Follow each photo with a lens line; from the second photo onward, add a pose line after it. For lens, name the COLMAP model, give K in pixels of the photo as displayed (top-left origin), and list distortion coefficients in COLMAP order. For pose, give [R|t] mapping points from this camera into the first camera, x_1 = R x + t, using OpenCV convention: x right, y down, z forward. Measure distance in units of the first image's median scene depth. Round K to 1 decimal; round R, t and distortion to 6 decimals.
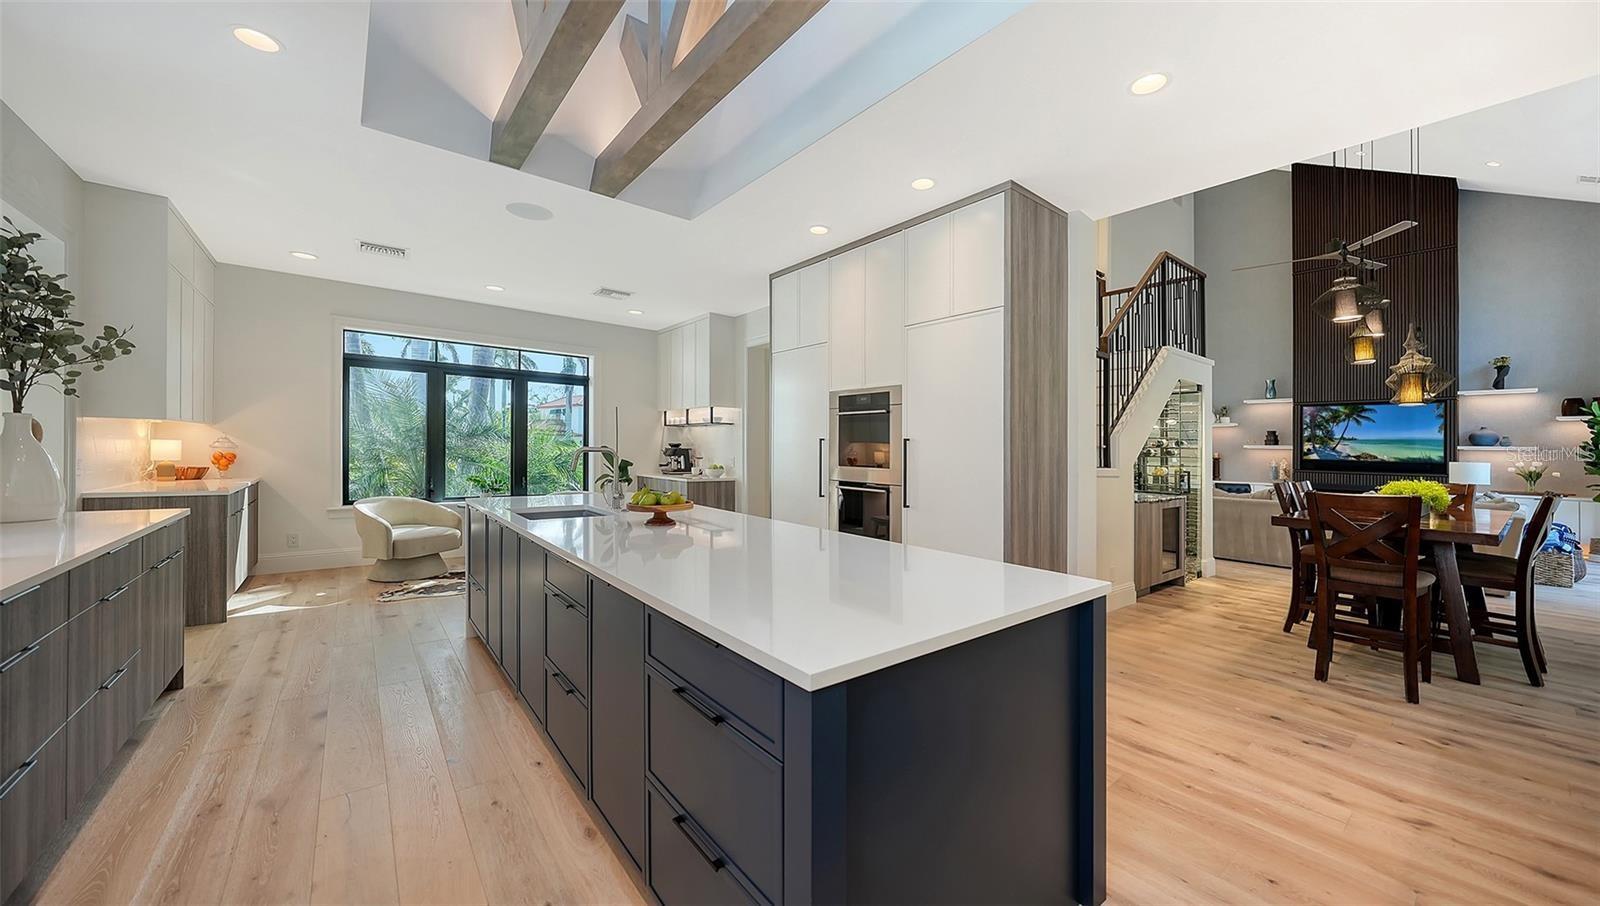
lens RADIAL K [[558.7, 0, 819.7], [0, 558.7, 445.3], [0, 0, 1]] dist [0.004881, -0.000074]
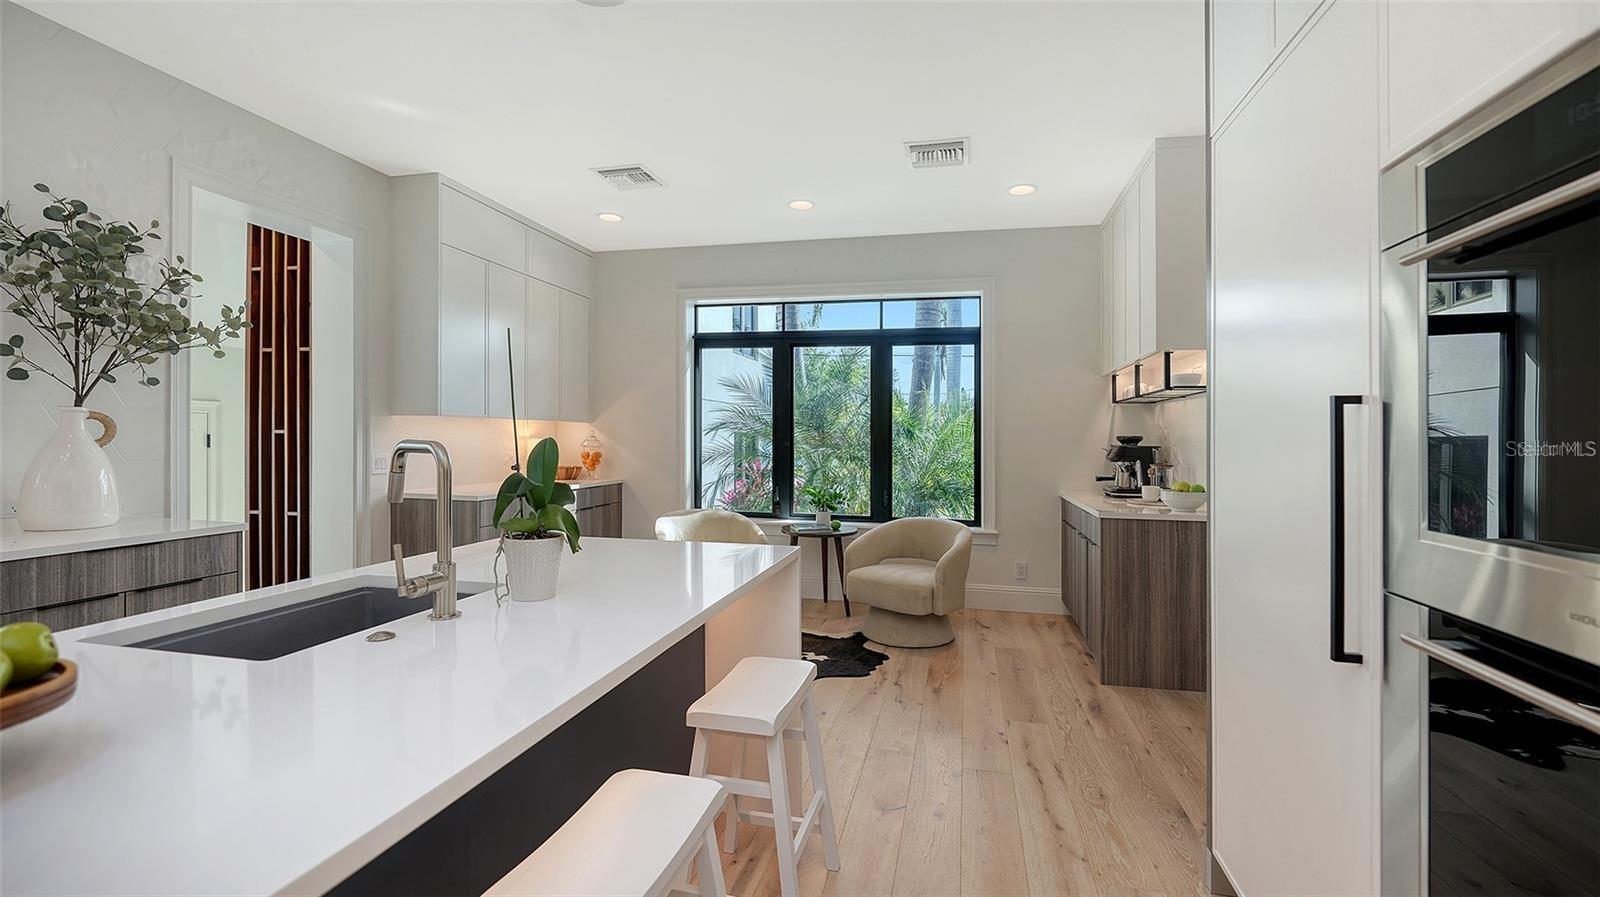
lens RADIAL K [[688.6, 0, 833.8], [0, 688.6, 441.5], [0, 0, 1]] dist [-0.005063, -0.000055]
pose [[0.655486, -0.009044, -0.755153, 0.045197], [0.006463, 0.999959, -0.006366, 0.003898], [0.755179, -0.000708, 0.655518, 0.394515]]
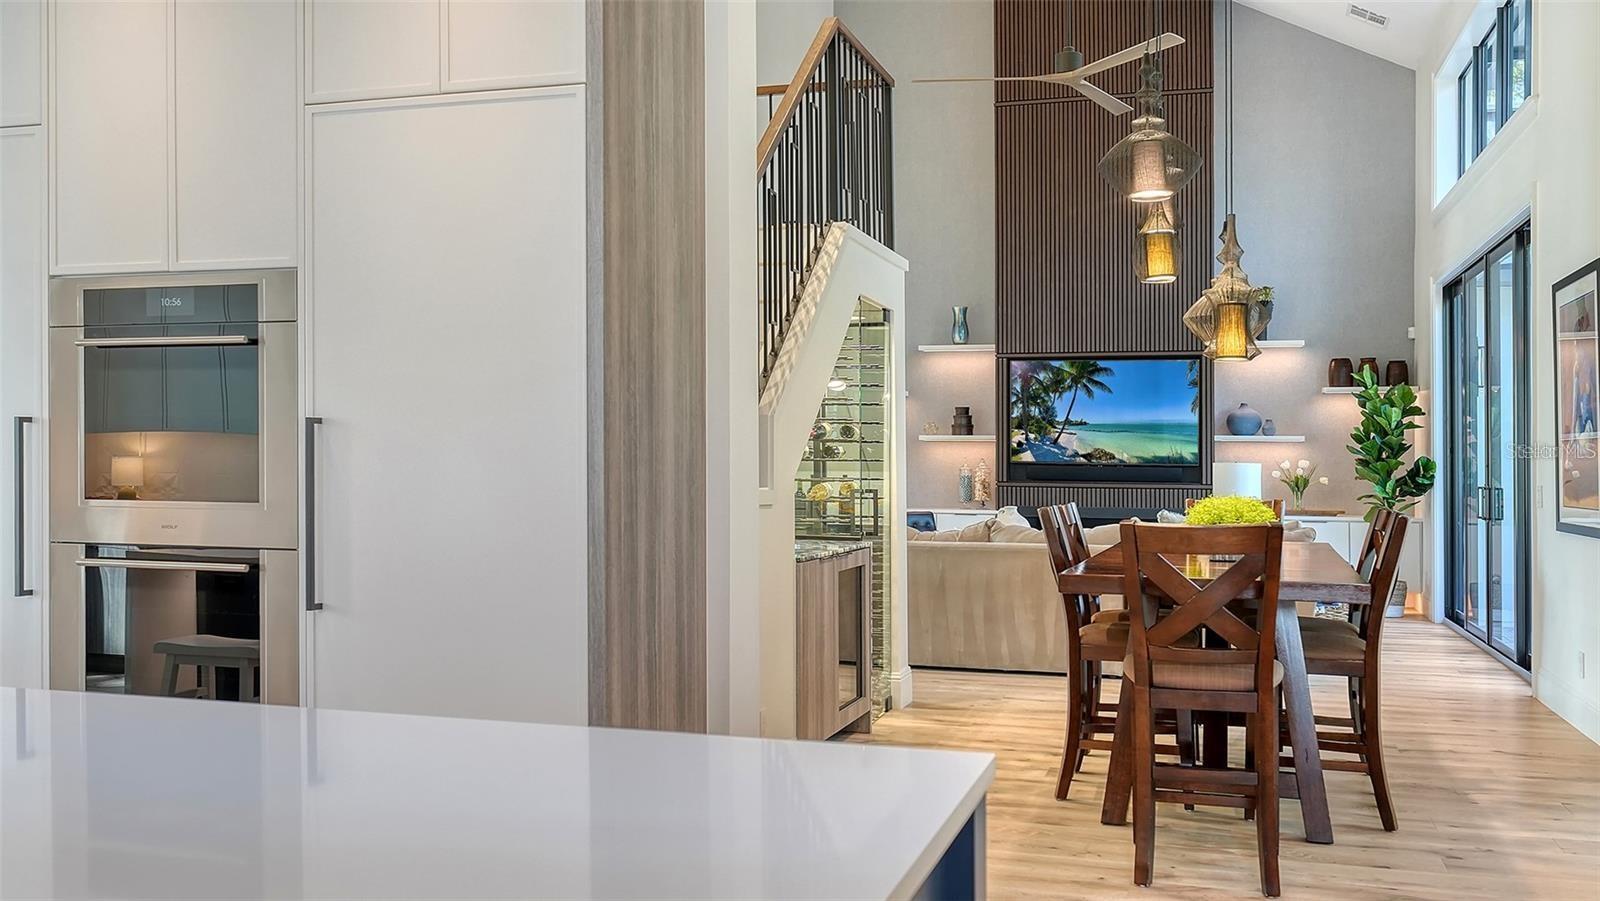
lens RADIAL K [[1391.2, 0, 771.9], [0, 1391.2, 448.2], [0, 0, 1]] dist [0.030941, -0.024938]
pose [[0.842687, -0.007859, 0.538347, -0.040336], [0.003828, 0.999956, 0.008607, 0.000542], [-0.538390, -0.005192, 0.842680, 0.041286]]
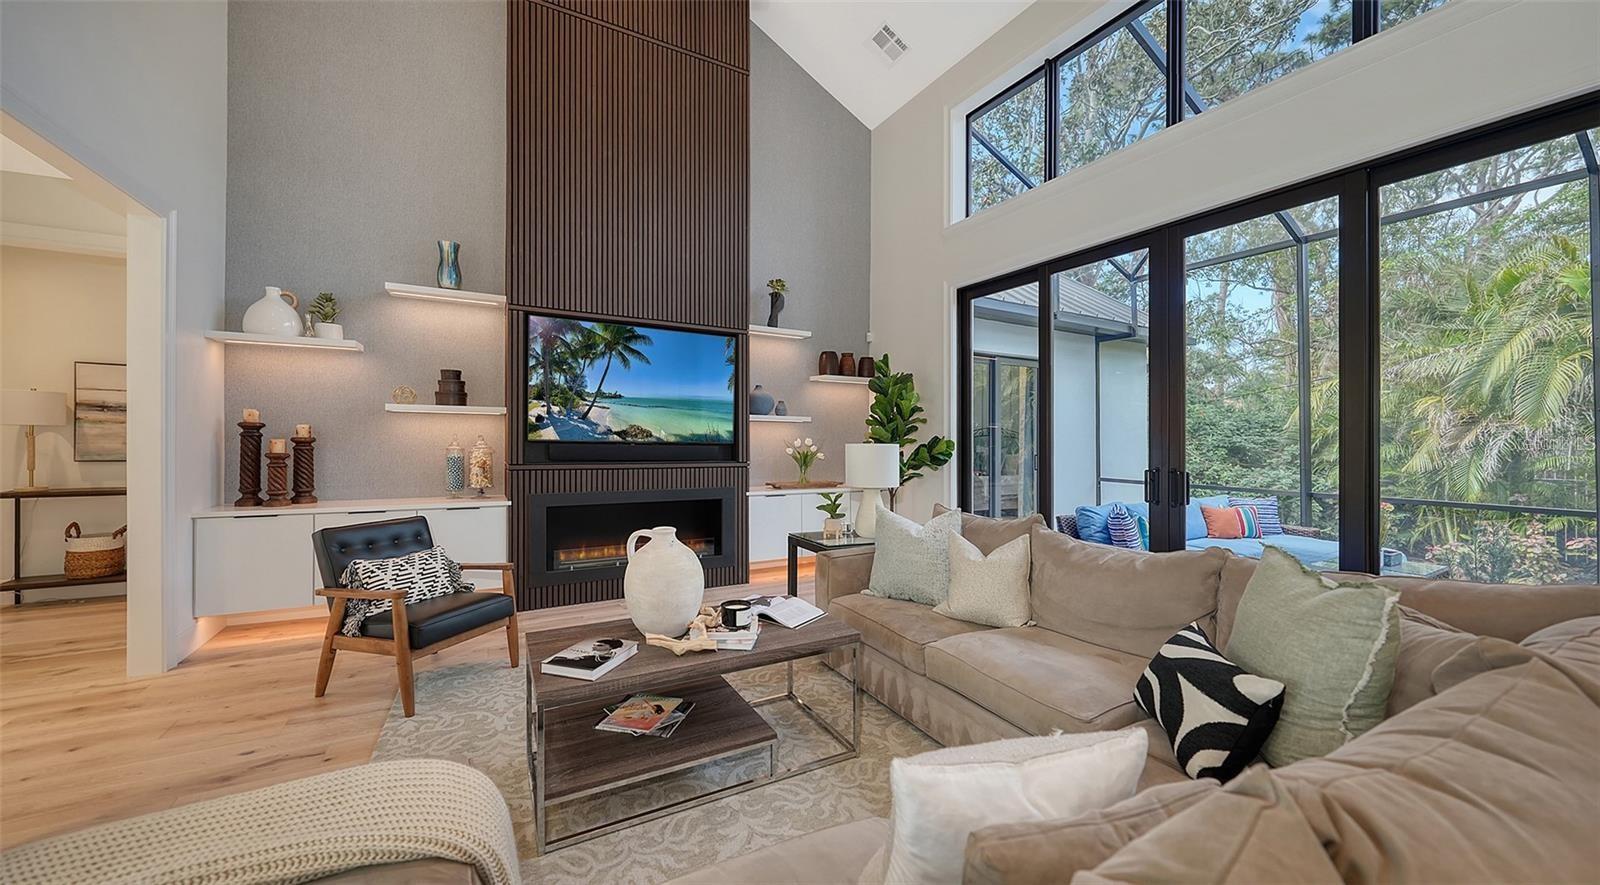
lens RADIAL K [[581.3, 0, 806.1], [0, 581.3, 434.3], [0, 0, 1]] dist [-0.005979, 0.000453]
pose [[0.185018, -0.012833, 0.982651, 0.751668], [-0.015600, 0.999750, 0.015994, 0.016993], [-0.982611, -0.018289, 0.184771, 1.140617]]
